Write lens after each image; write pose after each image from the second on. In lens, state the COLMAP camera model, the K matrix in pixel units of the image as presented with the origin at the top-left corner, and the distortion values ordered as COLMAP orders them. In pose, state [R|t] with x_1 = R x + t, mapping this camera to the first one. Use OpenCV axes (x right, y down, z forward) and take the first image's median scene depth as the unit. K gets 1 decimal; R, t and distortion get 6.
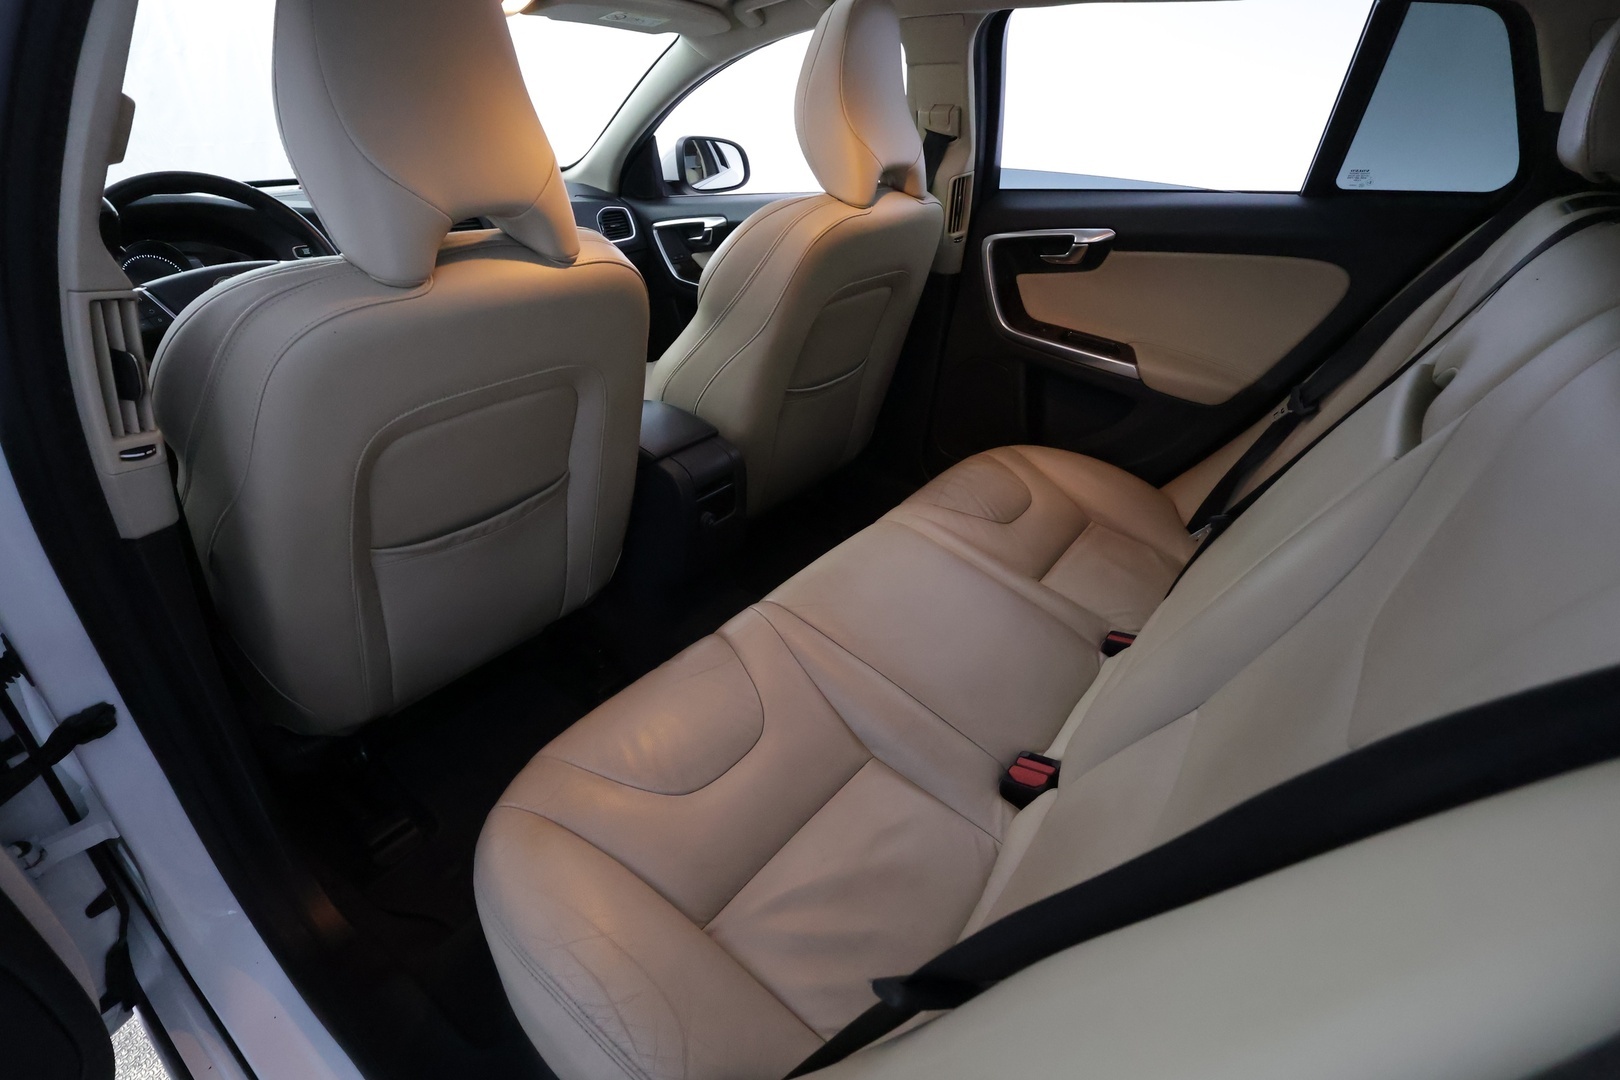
lens RADIAL K [[790.3, 0, 815.1], [0, 790.3, 536.0], [0, 0, 1]] dist [0.003083, 0.002125]
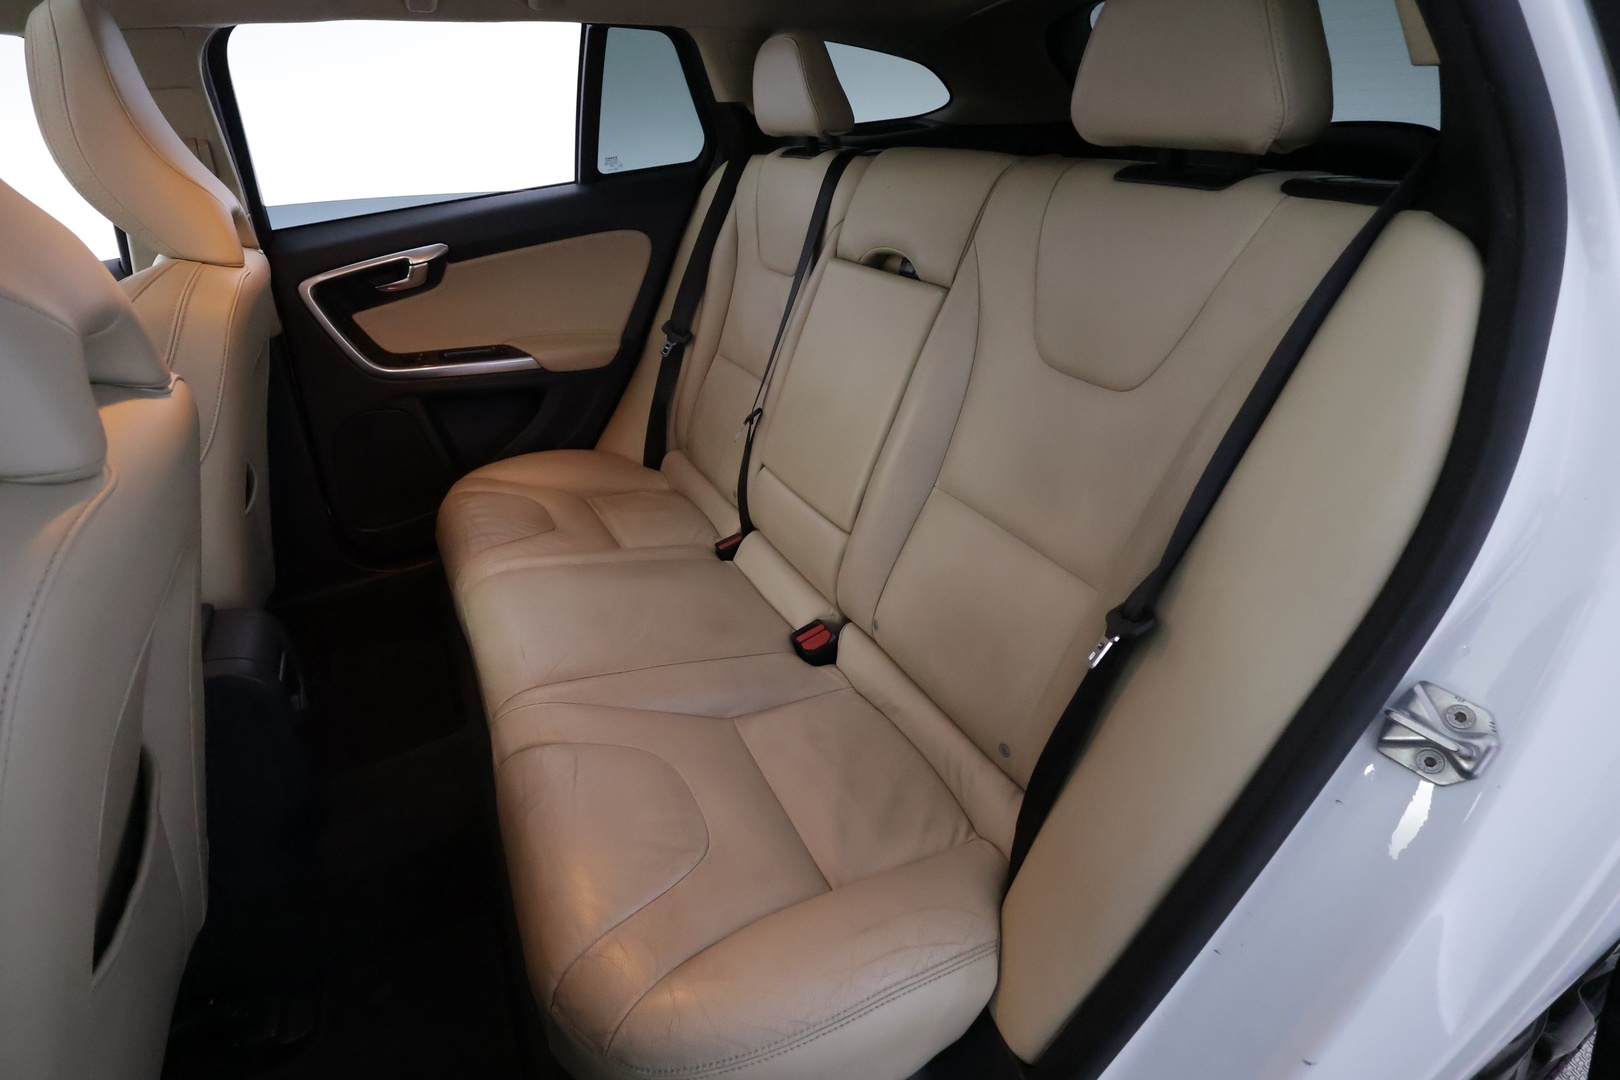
lens RADIAL K [[790.3, 0, 811.3], [0, 790.3, 535.1], [0, 0, 1]] dist [0.003083, 0.002125]
pose [[0.423251, -0.472503, 0.773046, -0.422965], [0.495469, 0.835061, 0.239133, -0.091386], [-0.758531, 0.281807, 0.587550, 0.164348]]
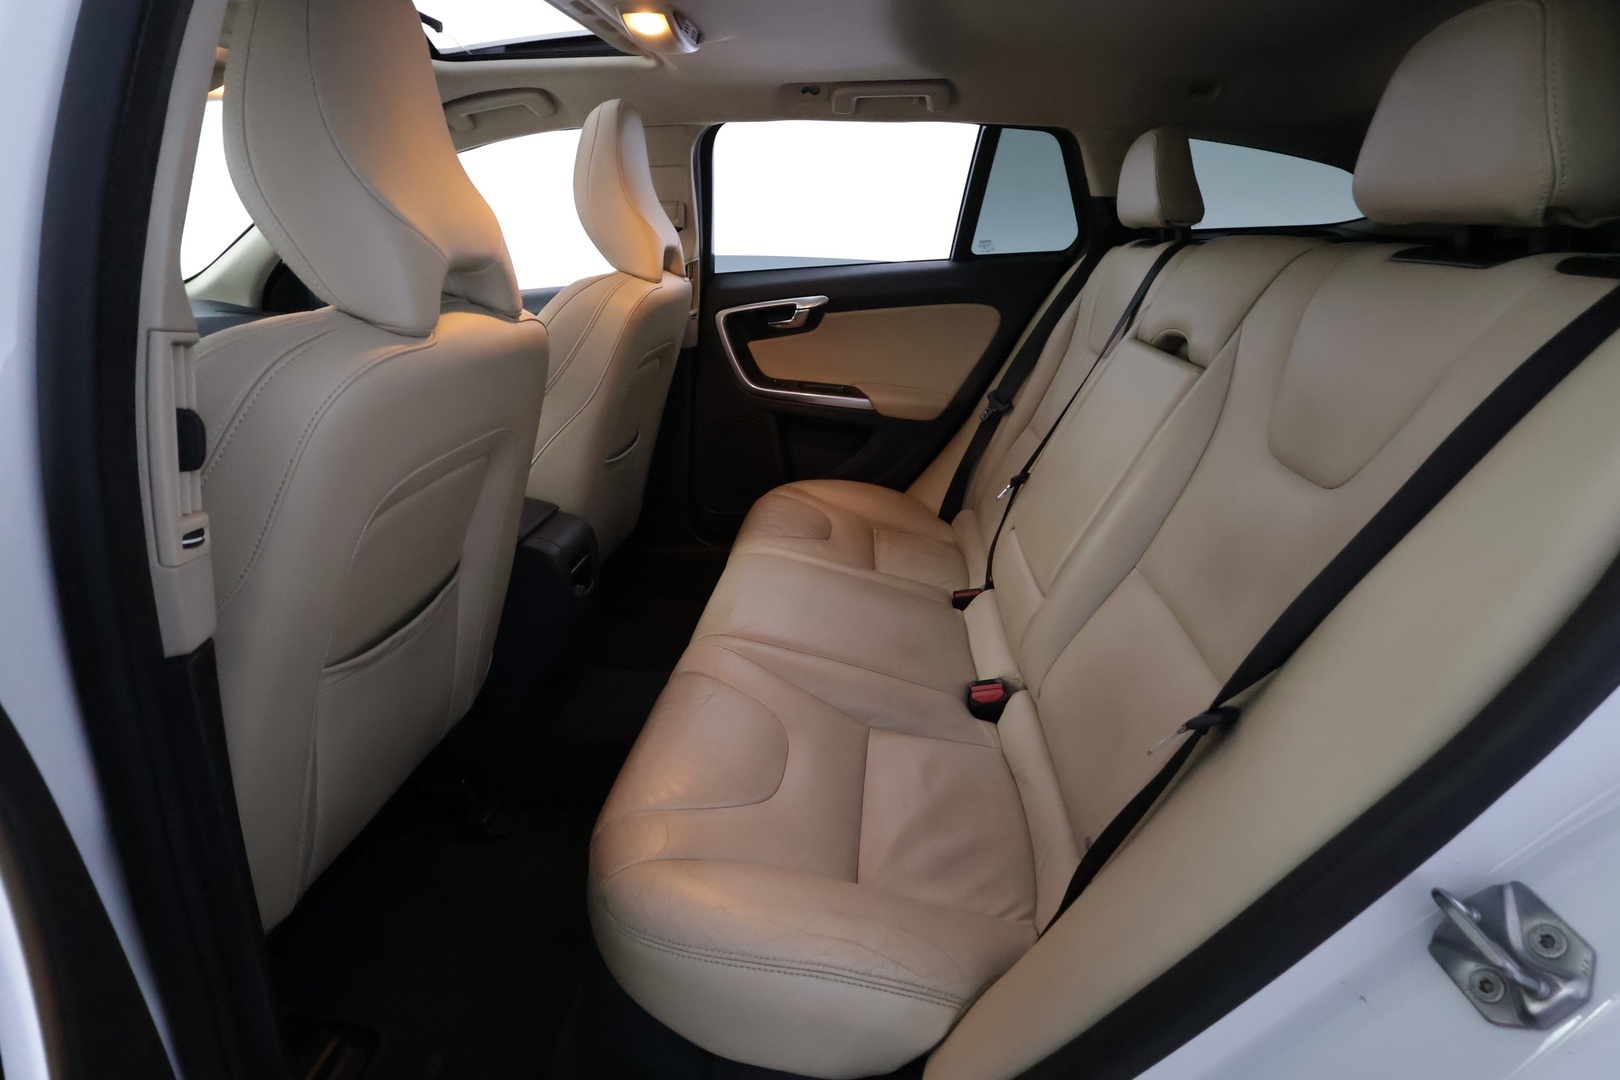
lens RADIAL K [[790.3, 0, 813.7], [0, 790.3, 534.3], [0, 0, 1]] dist [0.003083, 0.002125]
pose [[0.845858, -0.202156, 0.493617, -0.352786], [0.270826, 0.960012, -0.070923, 0.056077], [-0.459540, 0.193675, 0.866783, 0.014801]]
